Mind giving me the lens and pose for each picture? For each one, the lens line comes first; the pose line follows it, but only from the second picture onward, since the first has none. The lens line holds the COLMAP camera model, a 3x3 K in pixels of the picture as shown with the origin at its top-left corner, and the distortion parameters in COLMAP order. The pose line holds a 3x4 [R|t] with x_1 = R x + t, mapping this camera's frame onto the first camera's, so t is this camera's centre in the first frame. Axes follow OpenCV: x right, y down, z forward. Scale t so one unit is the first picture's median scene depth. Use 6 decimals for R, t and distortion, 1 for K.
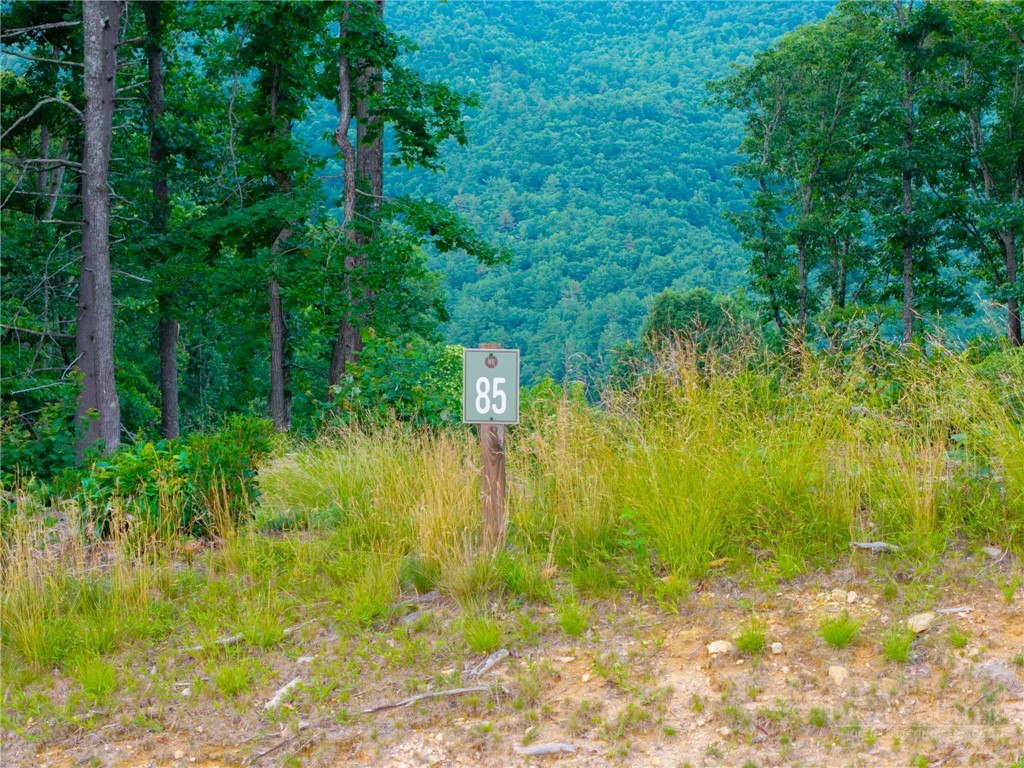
lens RADIAL K [[2132.9, 0, 510.3], [0, 2132.9, 383.9], [0, 0, 1]] dist [-0.149162, 0.000000]
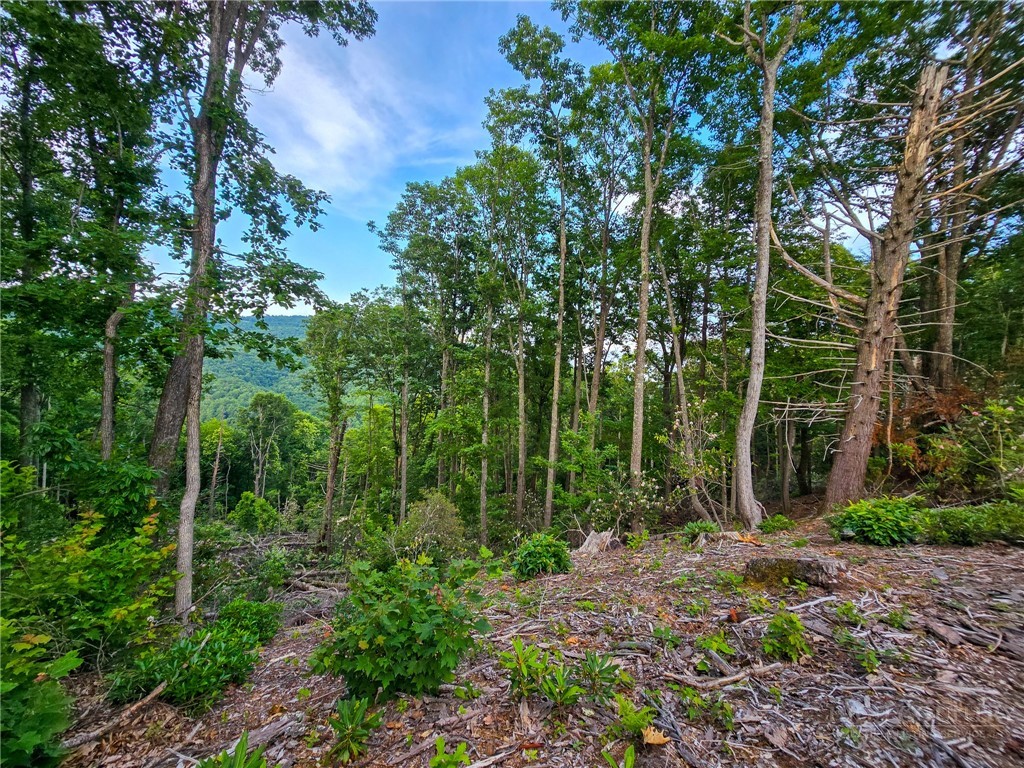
lens RADIAL K [[414.5, 0, 511.2], [0, 414.5, 377.8], [0, 0, 1]] dist [-0.003792, 0.000010]
pose [[0.784416, 0.040389, 0.618919, -0.049714], [0.021441, 0.995515, -0.092139, 0.004695], [-0.619865, 0.085546, 0.780032, 0.445072]]
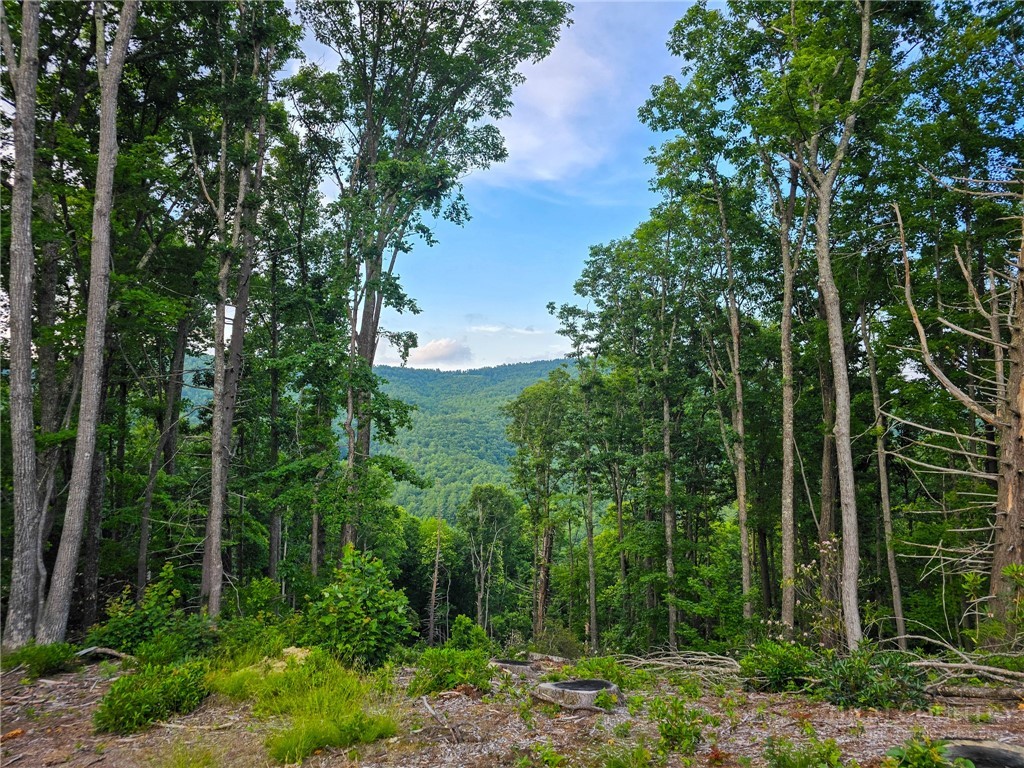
lens RADIAL K [[704.8, 0, 520.3], [0, 704.8, 371.7], [0, 0, 1]] dist [0.060782, -0.045658]
pose [[0.989679, 0.014333, 0.142580, -0.008710], [0.013845, 0.980766, -0.194693, -0.020381], [-0.142629, 0.194658, 0.970446, 0.193205]]
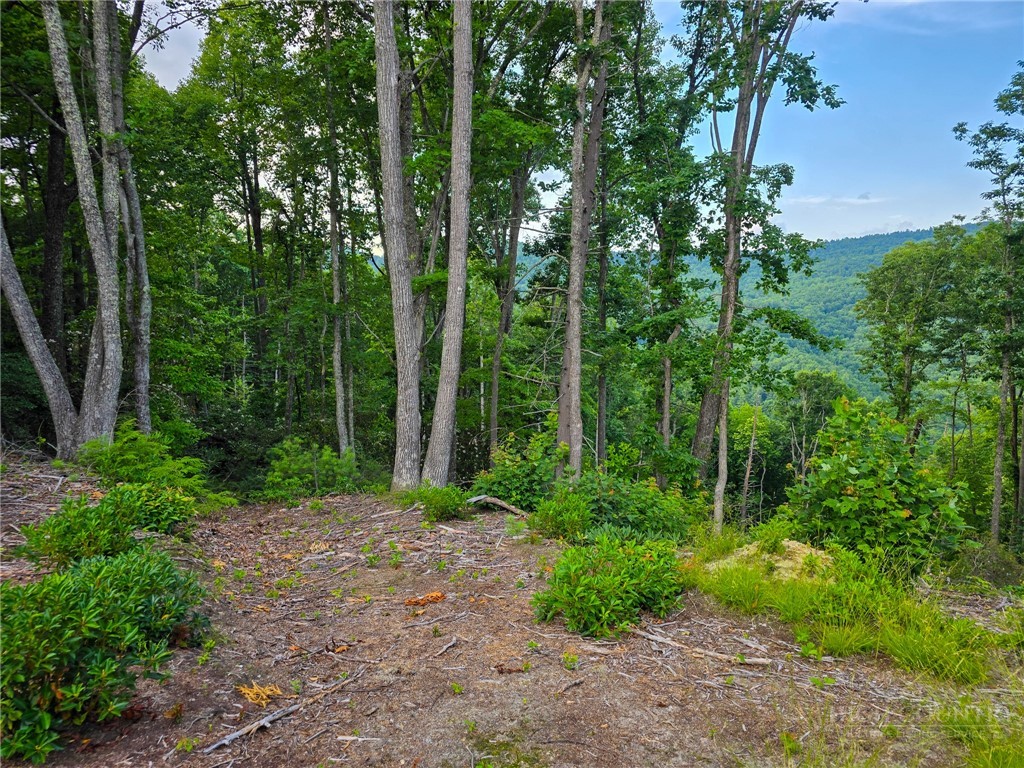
lens RADIAL K [[704.8, 0, 508.9], [0, 704.8, 394.5], [0, 0, 1]] dist [0.060782, -0.045658]
pose [[0.960421, 0.046553, -0.274635, -0.053058], [-0.047326, 0.998872, 0.003814, -0.009321], [0.274503, 0.009334, 0.961541, 0.268643]]
